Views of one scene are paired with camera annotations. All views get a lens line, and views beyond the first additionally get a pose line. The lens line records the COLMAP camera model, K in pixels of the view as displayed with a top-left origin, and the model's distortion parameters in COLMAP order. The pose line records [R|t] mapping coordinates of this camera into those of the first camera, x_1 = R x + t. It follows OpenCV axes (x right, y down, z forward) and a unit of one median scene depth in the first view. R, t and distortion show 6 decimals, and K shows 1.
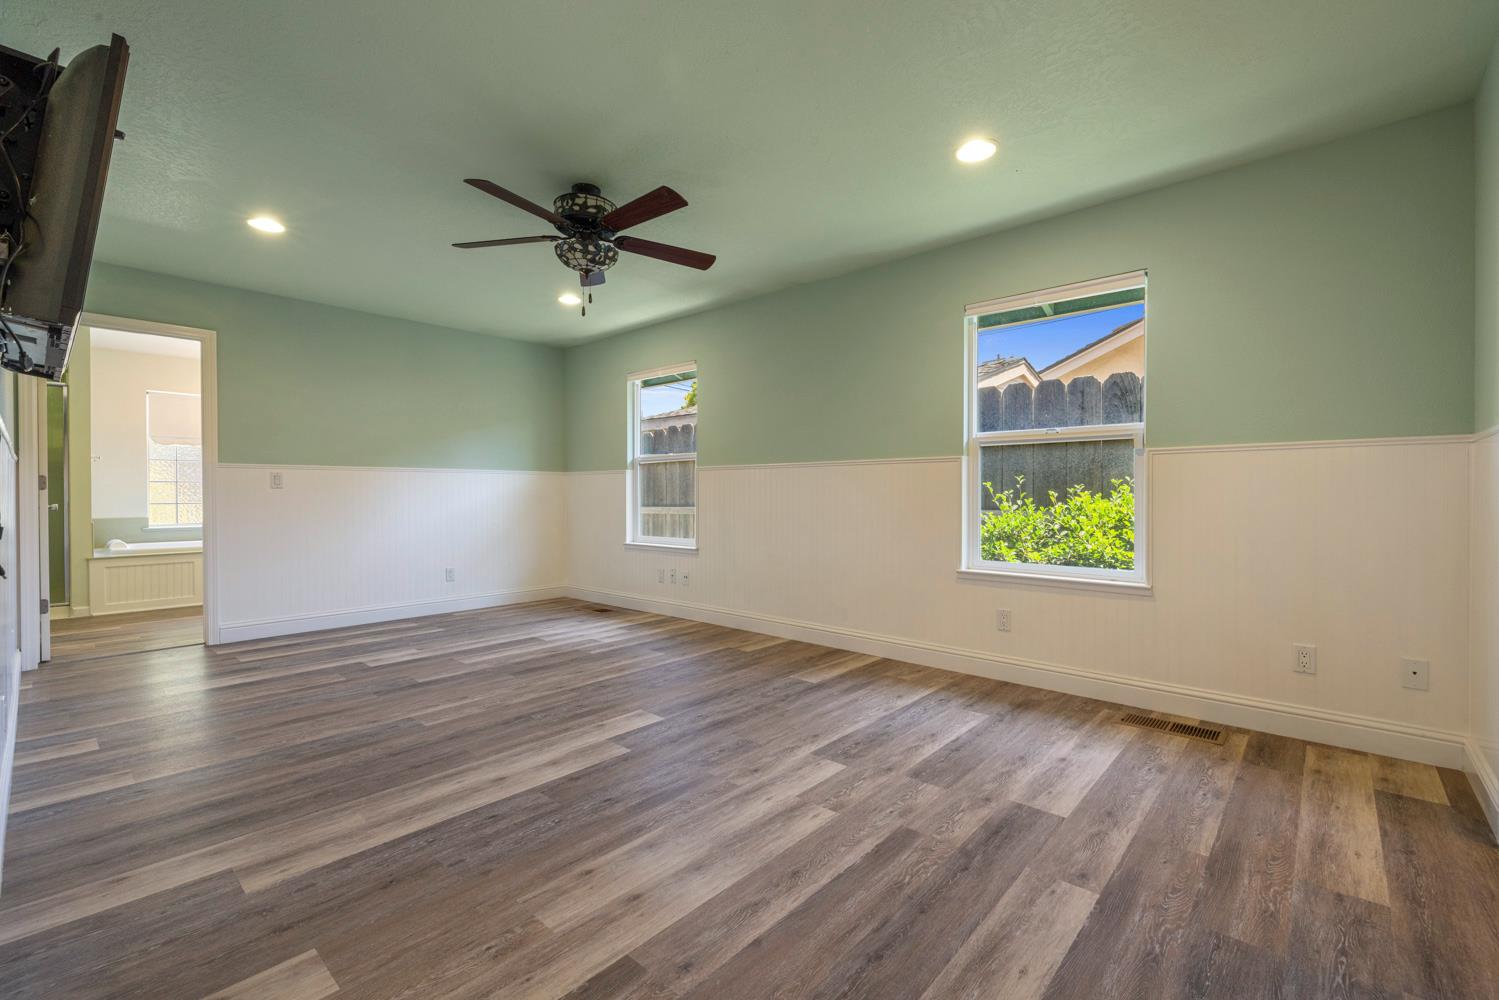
lens RADIAL K [[628.9, 0, 751.5], [0, 628.9, 499.4], [0, 0, 1]] dist [0.004223, -0.001320]
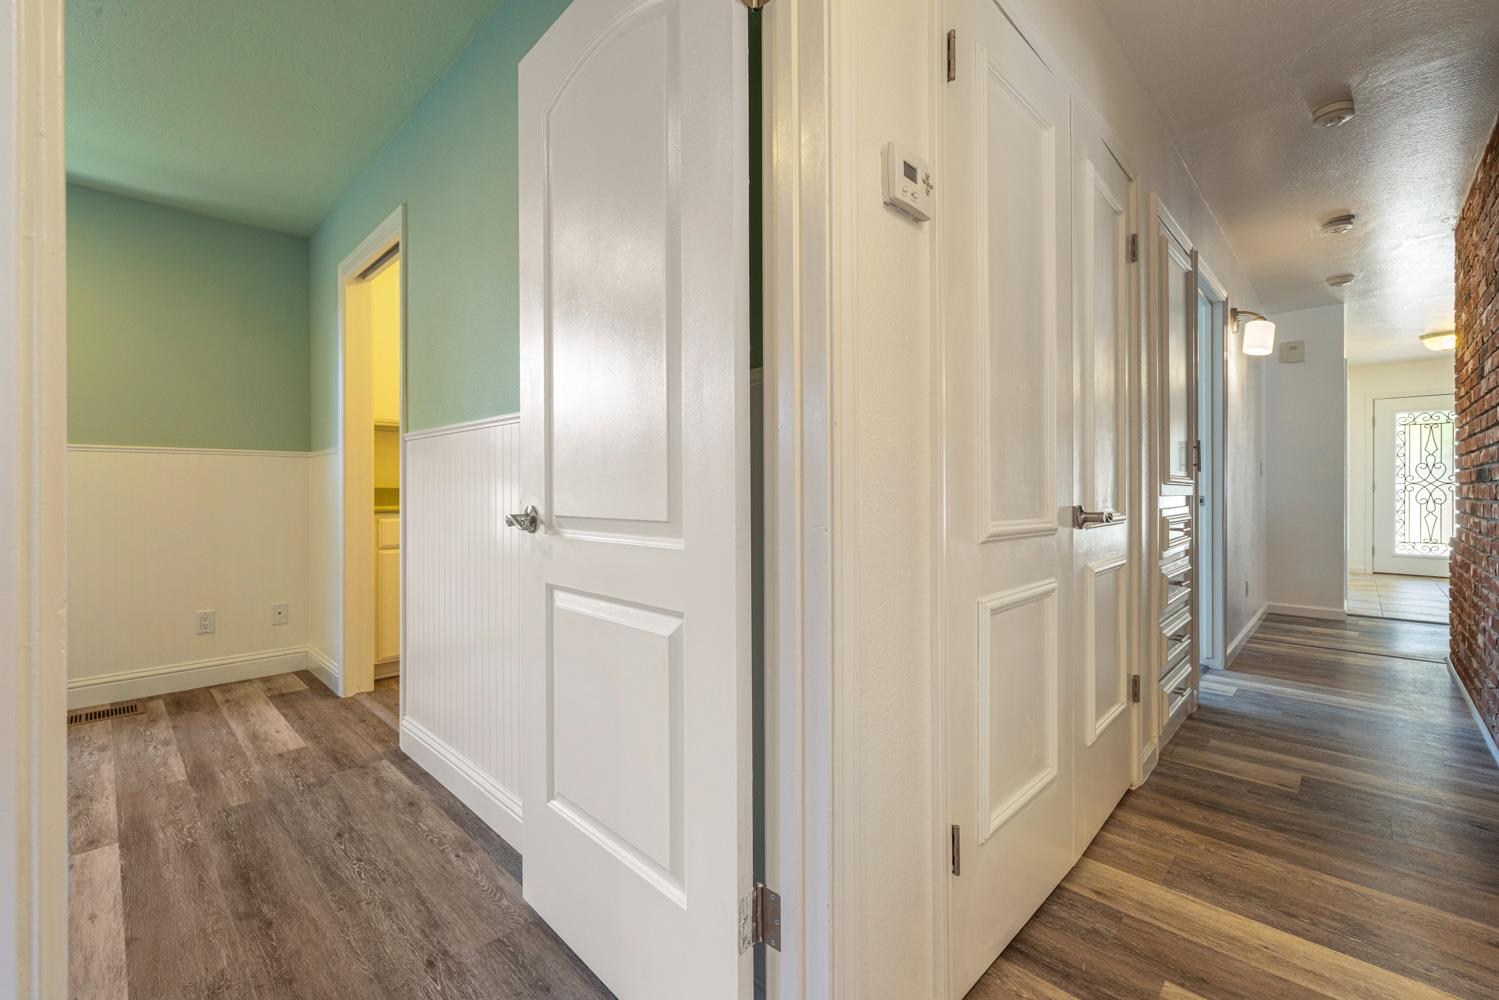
lens RADIAL K [[628.9, 0, 745.2], [0, 628.9, 490.4], [0, 0, 1]] dist [0.004223, -0.001320]
pose [[0.018992, 0.004186, 0.999811, -0.426994], [0.005280, 0.999977, -0.004287, 0.004296], [-0.999806, 0.005360, 0.018969, -0.113767]]
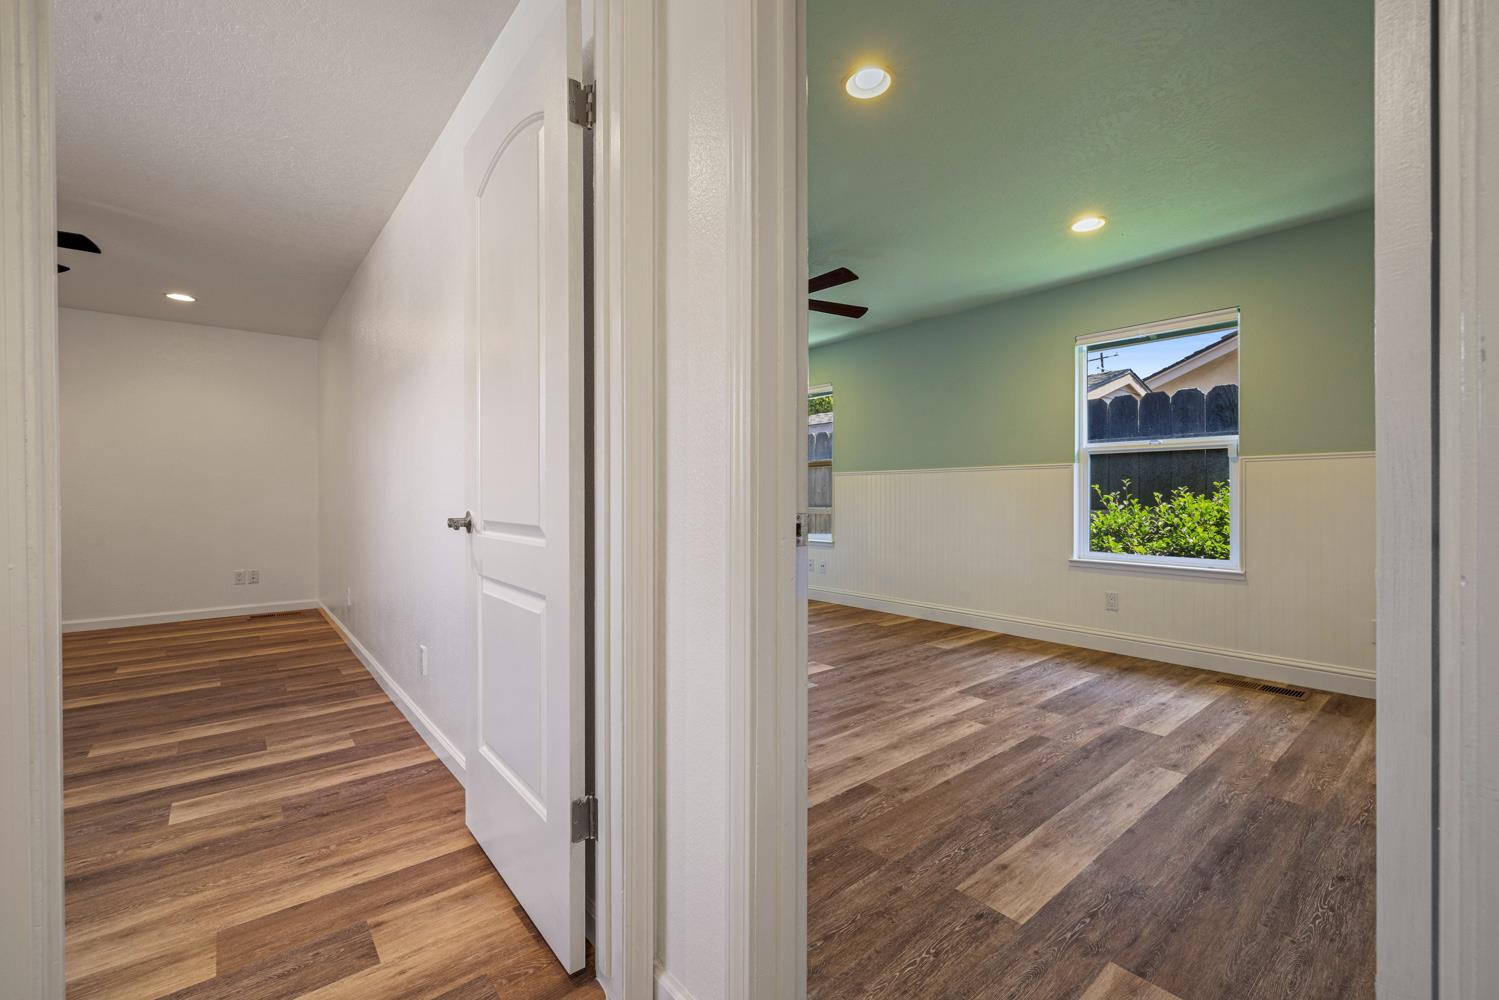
lens RADIAL K [[628.9, 0, 749.1], [0, 628.9, 497.8], [0, 0, 1]] dist [0.004223, -0.001320]
pose [[0.990811, -0.000705, -0.135254, -0.181946], [0.000027, 0.999987, -0.005018, 0.003556], [0.135255, 0.004968, 0.990798, -0.422549]]
